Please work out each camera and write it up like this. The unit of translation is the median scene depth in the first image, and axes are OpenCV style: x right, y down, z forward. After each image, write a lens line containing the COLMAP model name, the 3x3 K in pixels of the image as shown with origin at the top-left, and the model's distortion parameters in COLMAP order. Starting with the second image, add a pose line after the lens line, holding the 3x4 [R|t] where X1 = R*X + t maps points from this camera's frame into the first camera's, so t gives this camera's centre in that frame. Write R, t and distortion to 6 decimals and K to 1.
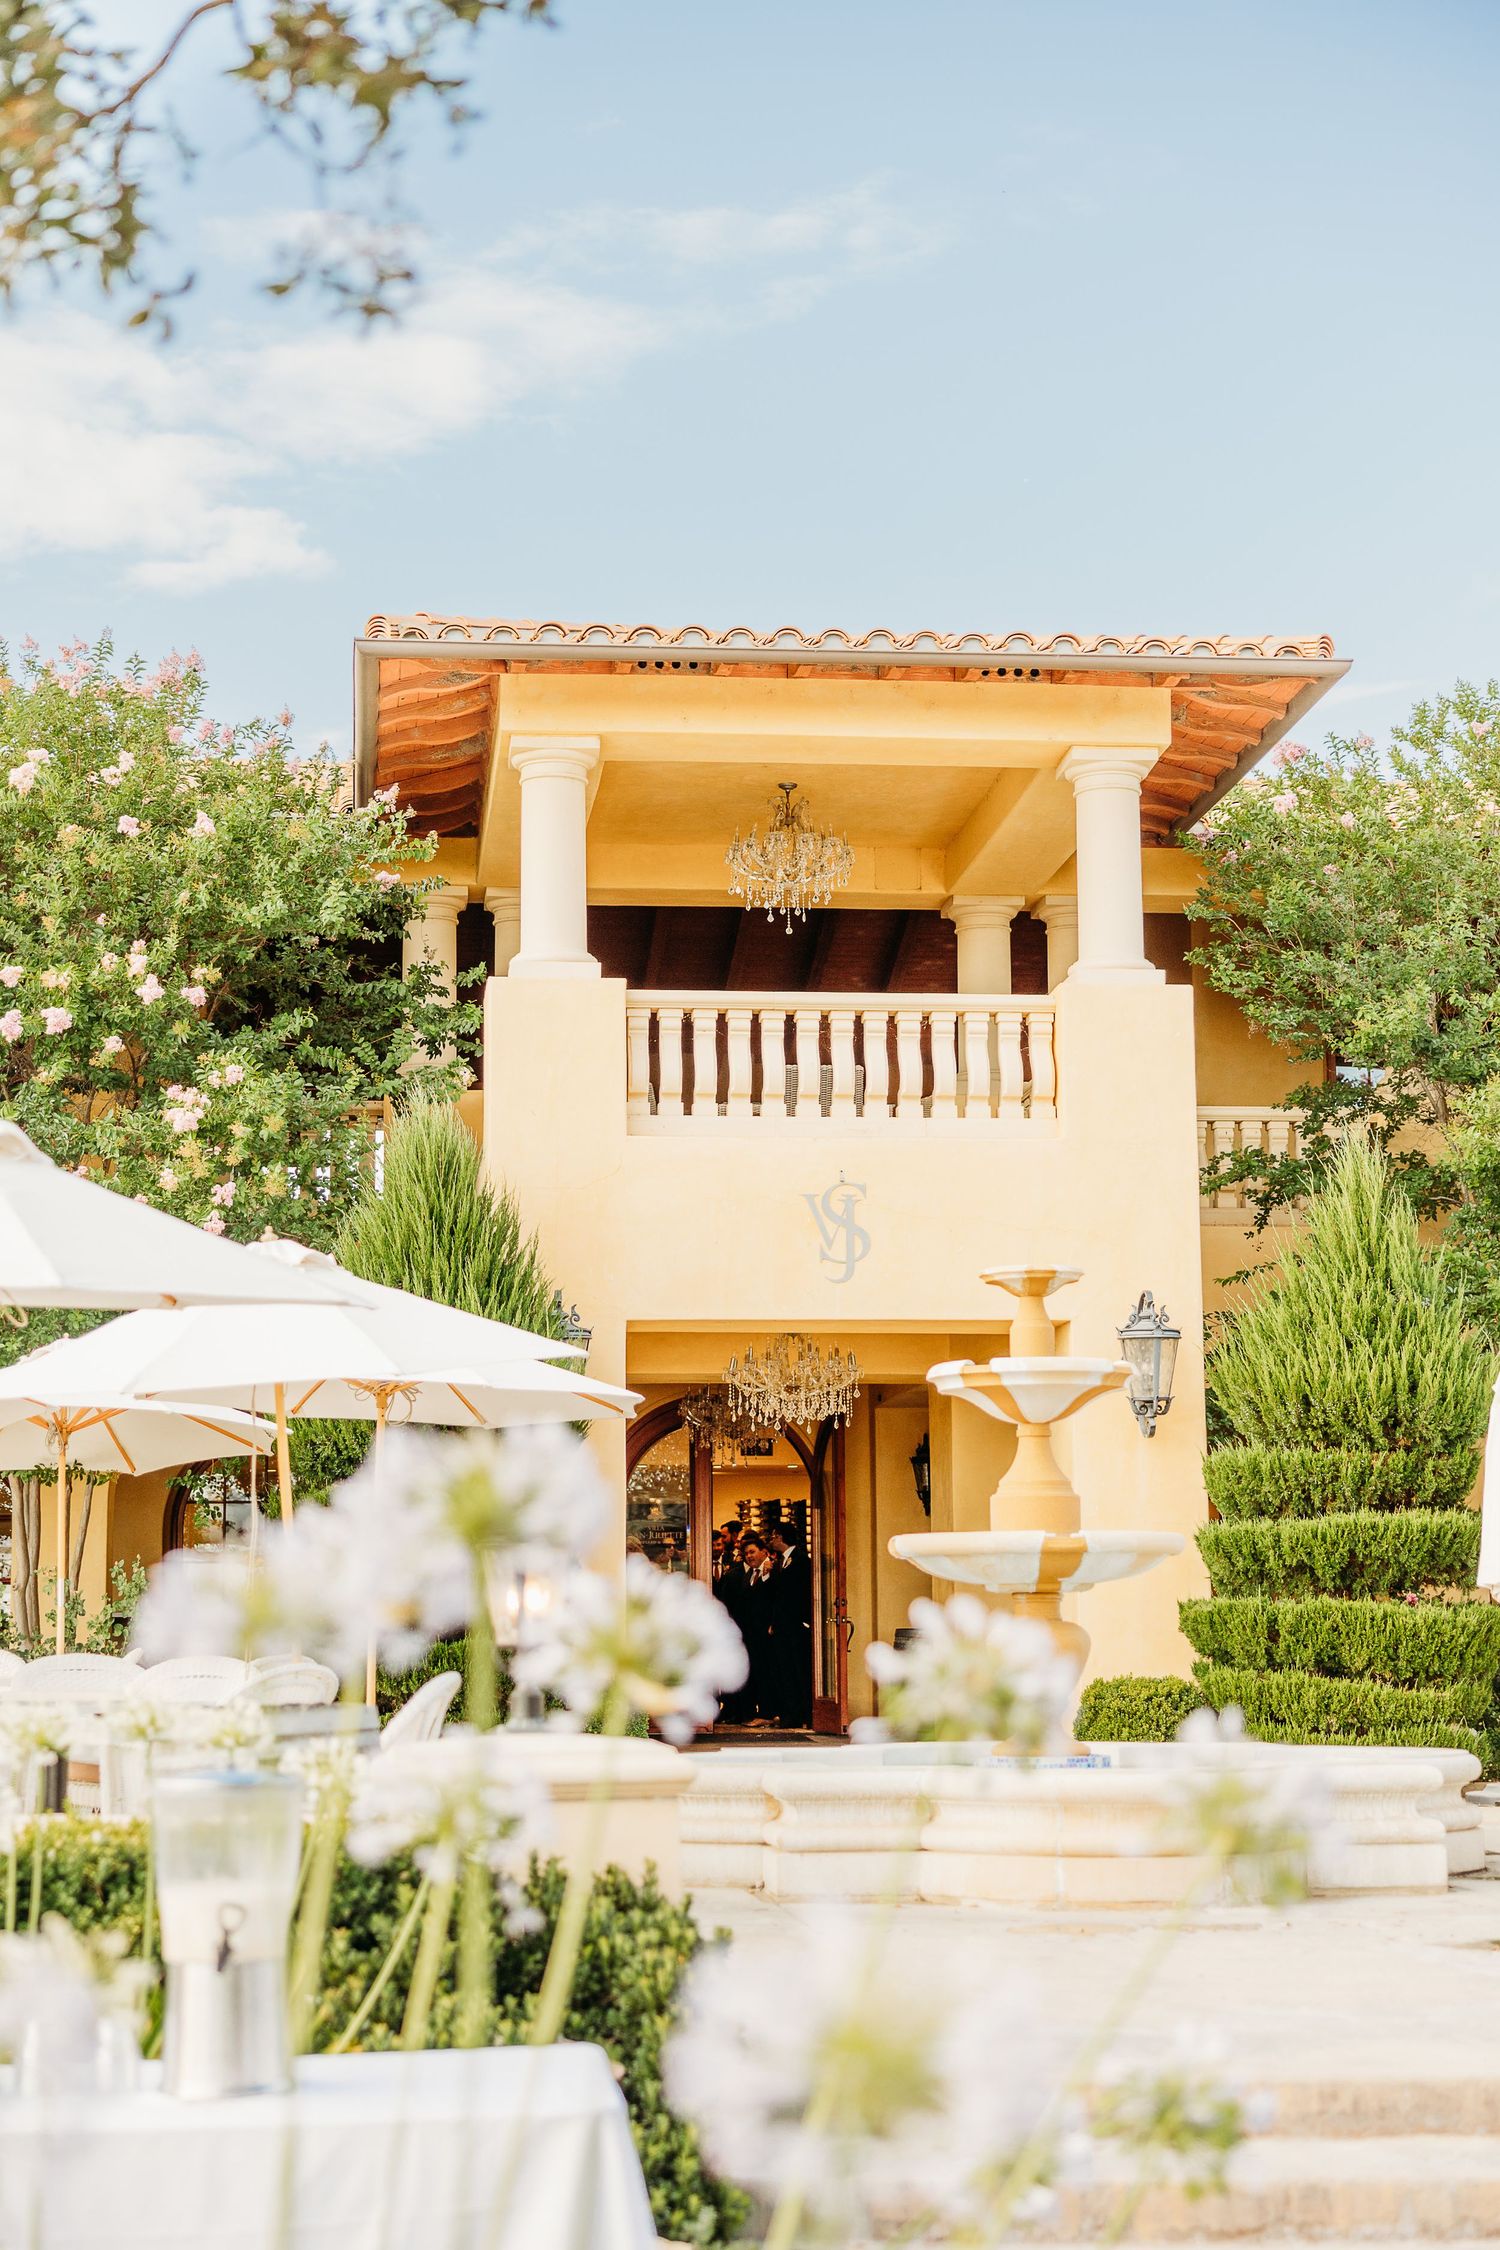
lens RADIAL K [[3408.3, 0, 750.0], [0, 3408.3, 1125.0], [0, 0, 1]] dist [-0.000179, -0.039994]
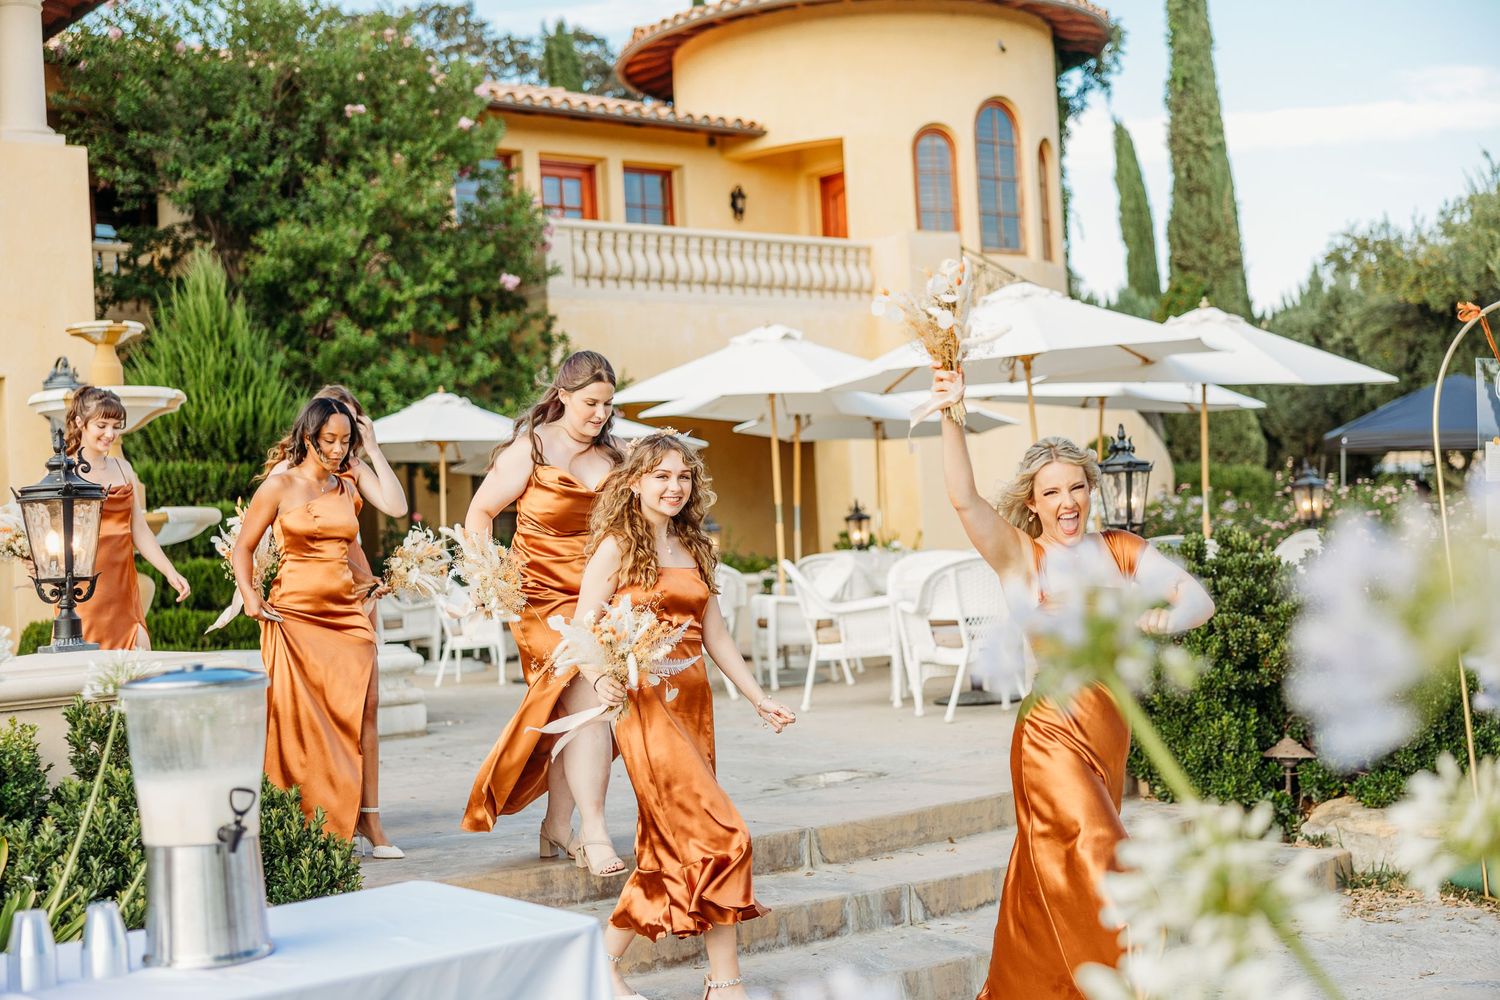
lens RADIAL K [[2030.1, 0, 750.0], [0, 2030.1, 500.0], [0, 0, 1]] dist [0.001672, -0.003334]
pose [[0.842931, -0.025404, 0.537421, -0.109136], [-0.028930, 0.995299, 0.092425, 0.021993], [-0.537243, -0.093456, 0.838234, 0.114823]]
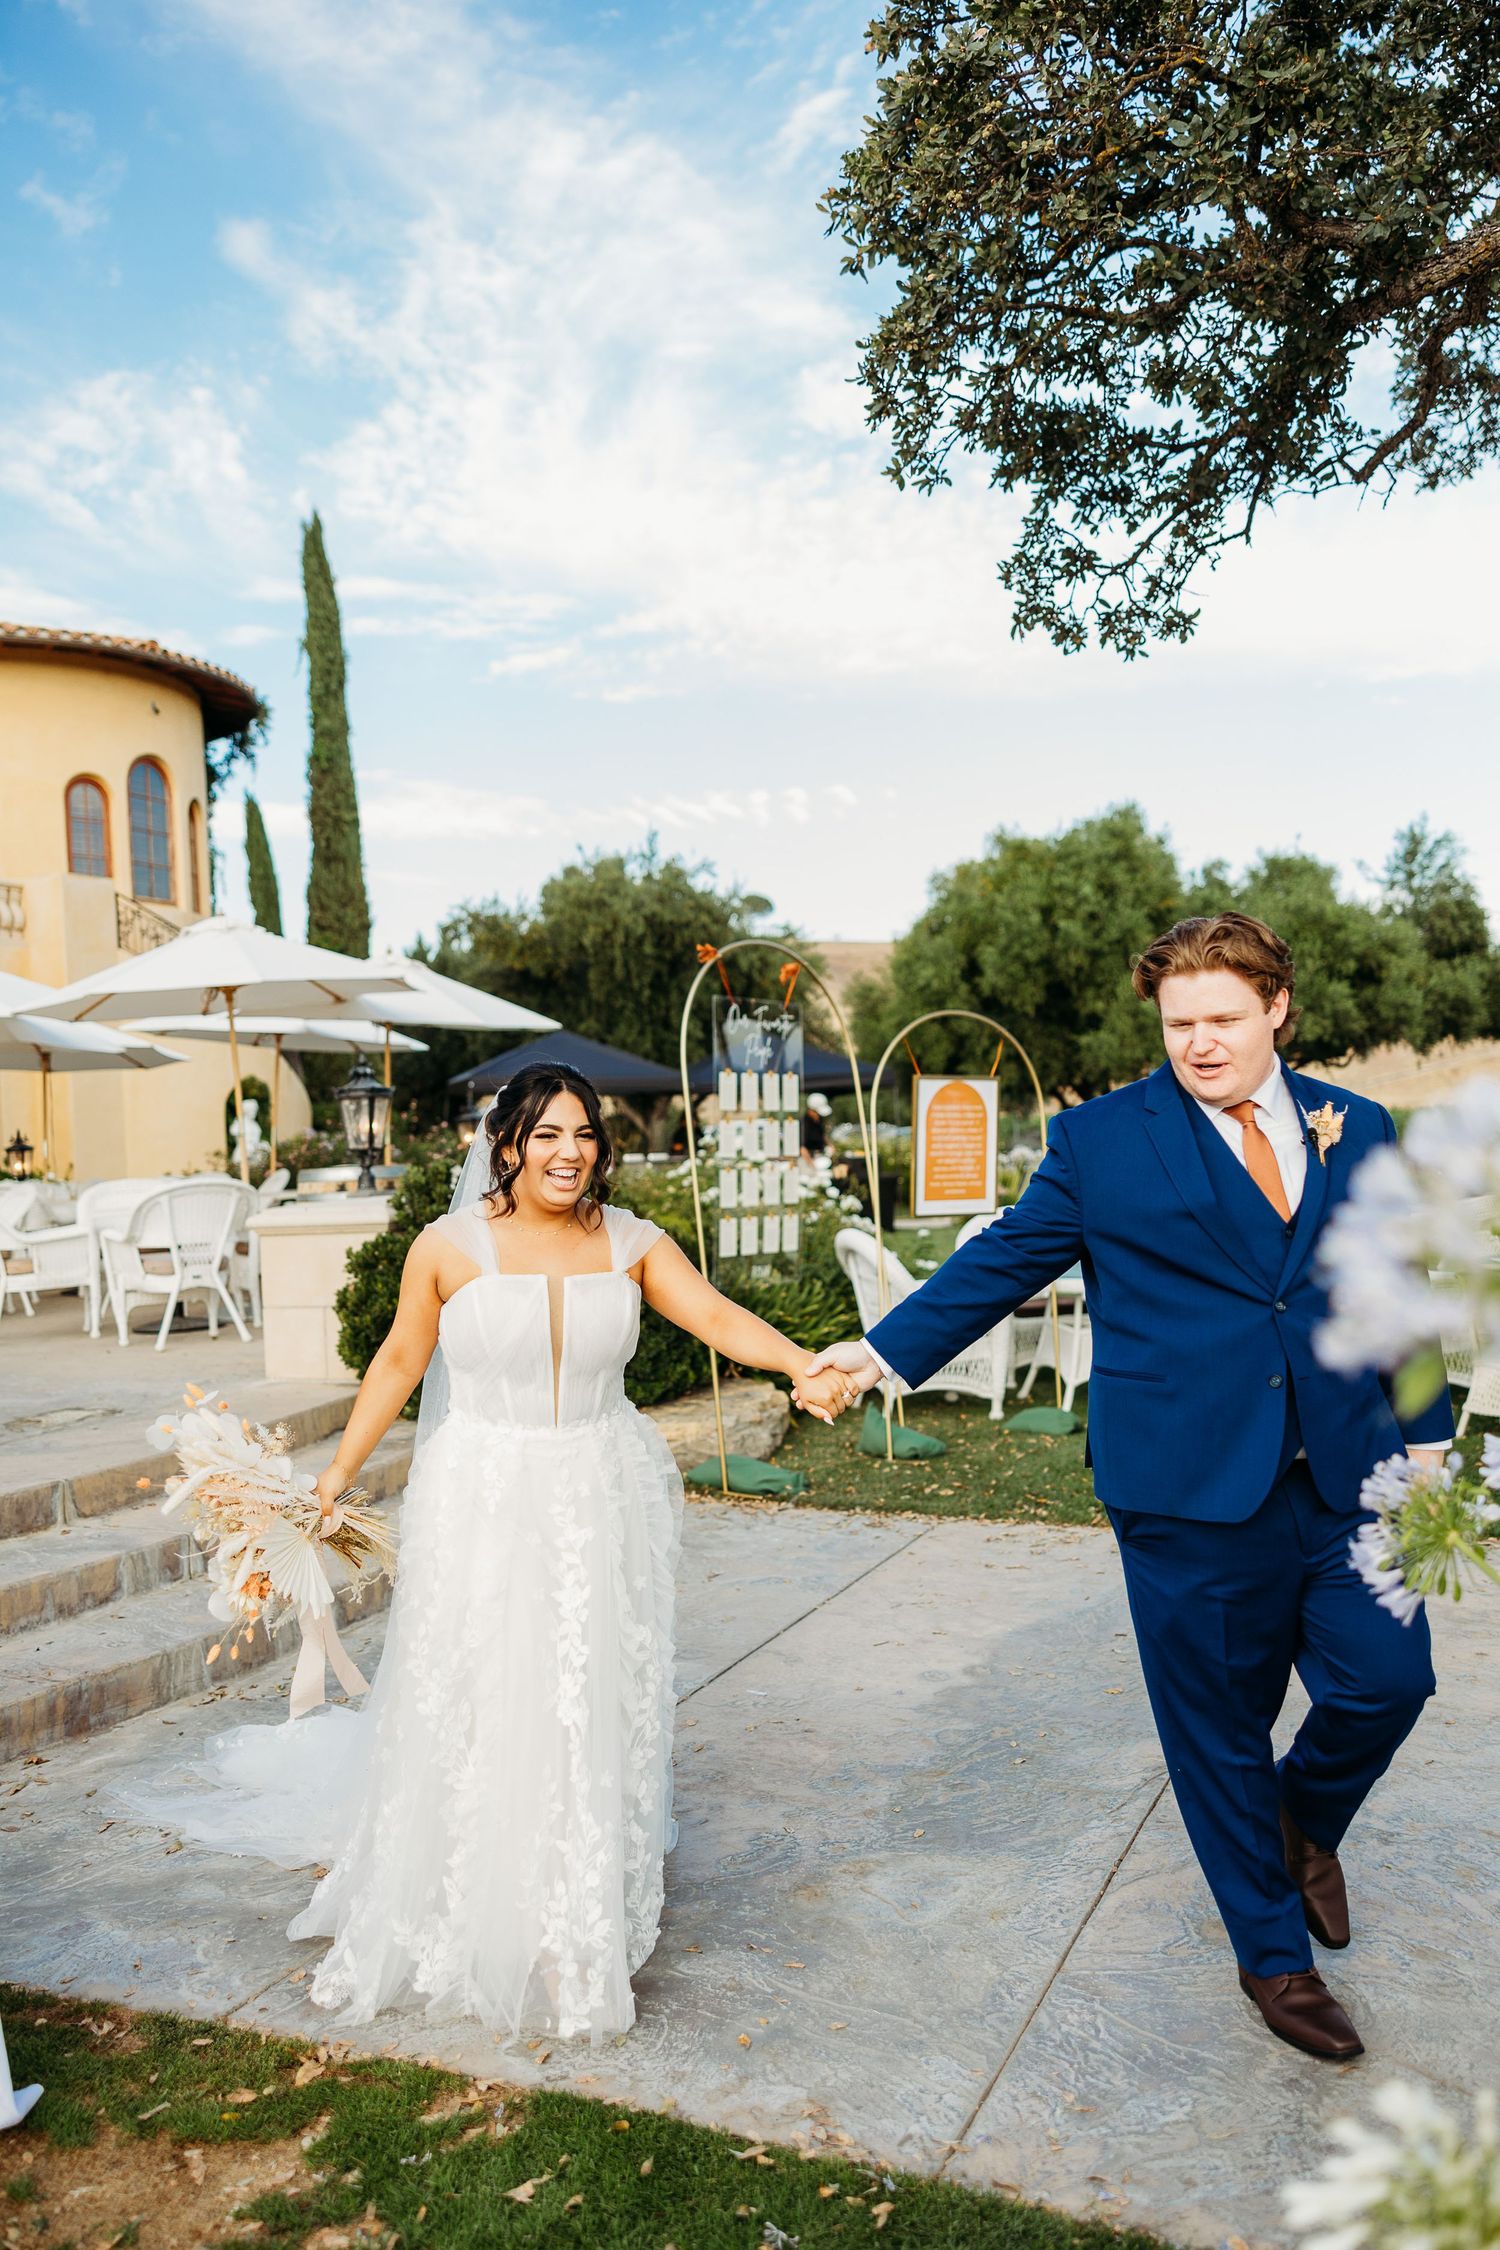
lens RADIAL K [[1759.4, 0, 755.1], [0, 1759.4, 1128.9], [0, 0, 1]] dist [0.009053, 0.002793]
pose [[0.507948, -0.014835, 0.861260, -0.093023], [-0.074754, 0.995320, 0.061232, 0.031941], [-0.858138, -0.095486, 0.504462, 0.176592]]
